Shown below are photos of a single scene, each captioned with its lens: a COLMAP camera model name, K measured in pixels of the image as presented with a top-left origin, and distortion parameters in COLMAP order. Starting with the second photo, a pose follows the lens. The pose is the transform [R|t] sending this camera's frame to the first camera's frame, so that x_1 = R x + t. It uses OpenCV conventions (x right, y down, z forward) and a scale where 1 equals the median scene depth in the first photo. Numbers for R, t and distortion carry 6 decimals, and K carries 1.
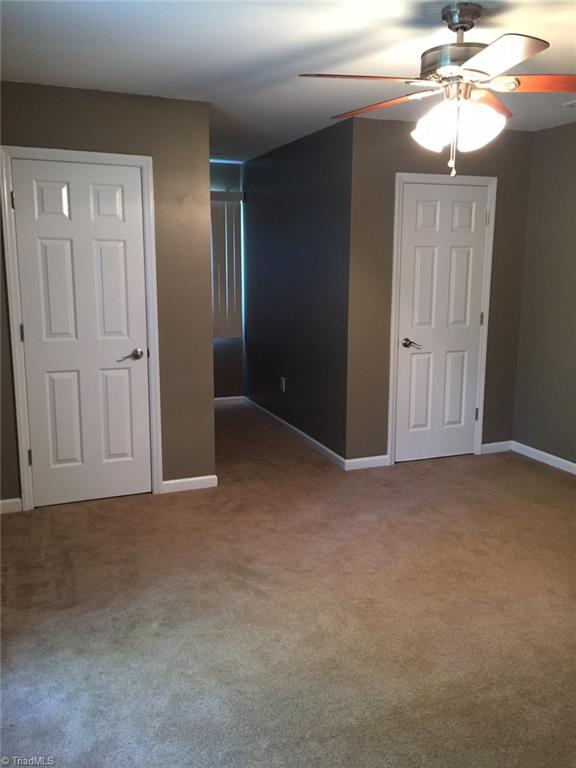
lens RADIAL K [[660.4, 0, 288.0], [0, 660.4, 384.0], [0, 0, 1]] dist [0.111900, -0.141609]
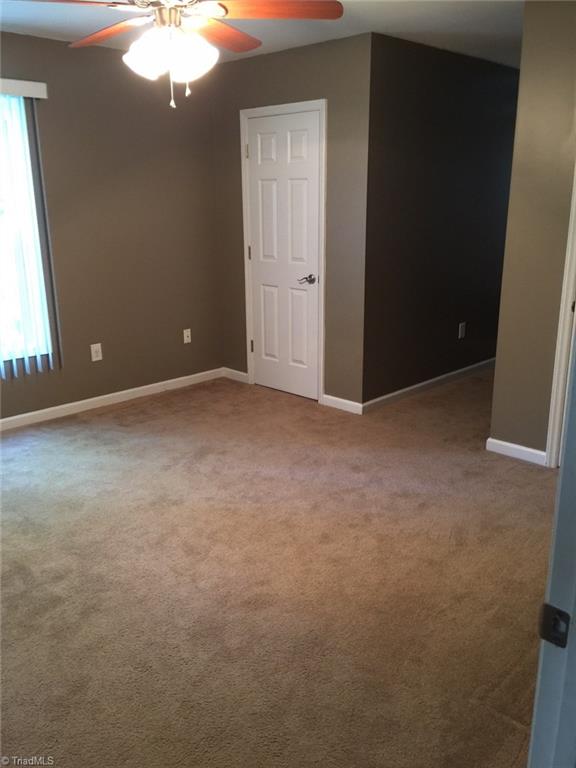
lens RADIAL K [[660.4, 0, 288.0], [0, 660.4, 384.0], [0, 0, 1]] dist [0.111900, -0.141609]
pose [[0.401185, 0.243571, -0.883020, 0.872840], [-0.151938, 0.968340, 0.198075, -0.095952], [0.903308, 0.054699, 0.425491, 0.507860]]
